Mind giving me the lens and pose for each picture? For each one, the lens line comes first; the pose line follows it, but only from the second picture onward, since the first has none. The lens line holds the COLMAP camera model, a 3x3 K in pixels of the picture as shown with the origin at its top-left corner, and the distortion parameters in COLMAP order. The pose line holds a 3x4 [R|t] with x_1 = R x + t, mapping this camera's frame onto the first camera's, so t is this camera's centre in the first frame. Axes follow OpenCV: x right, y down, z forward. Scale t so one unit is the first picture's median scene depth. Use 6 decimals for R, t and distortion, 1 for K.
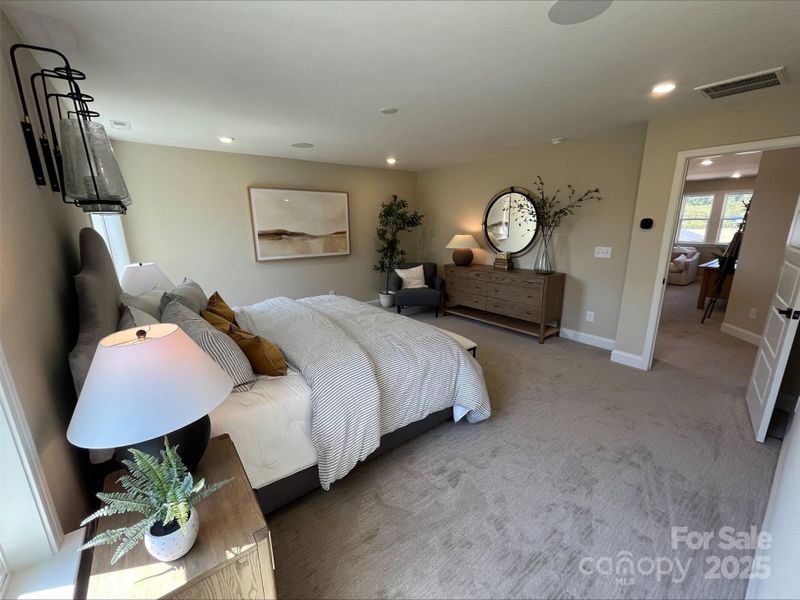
lens RADIAL K [[325.9, 0, 397.8], [0, 325.9, 301.5], [0, 0, 1]] dist [-0.000431, 0.000125]
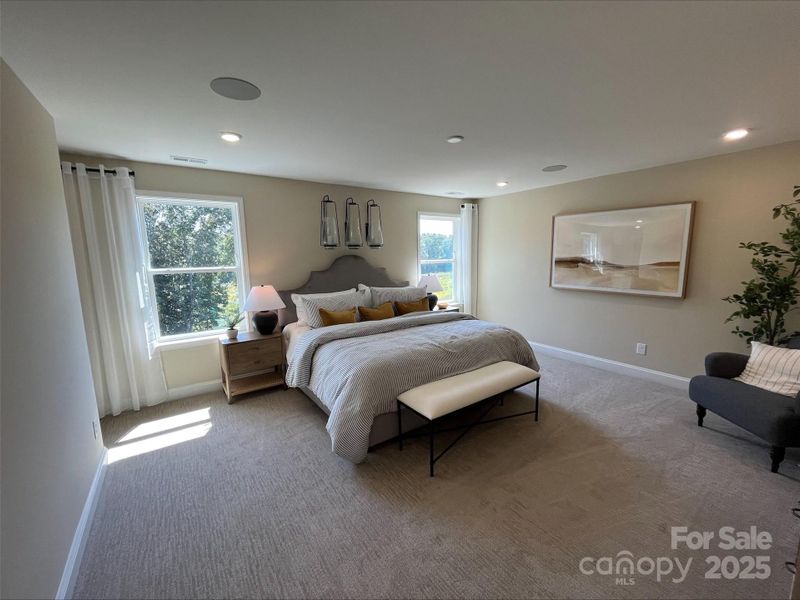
lens RADIAL K [[325.9, 0, 397.8], [0, 325.9, 301.5], [0, 0, 1]] dist [-0.000431, 0.000125]
pose [[-0.037250, 0.157009, -0.986894, 0.592643], [-0.221985, 0.961605, 0.161364, -0.141989], [0.974338, 0.225087, -0.000966, 0.564087]]
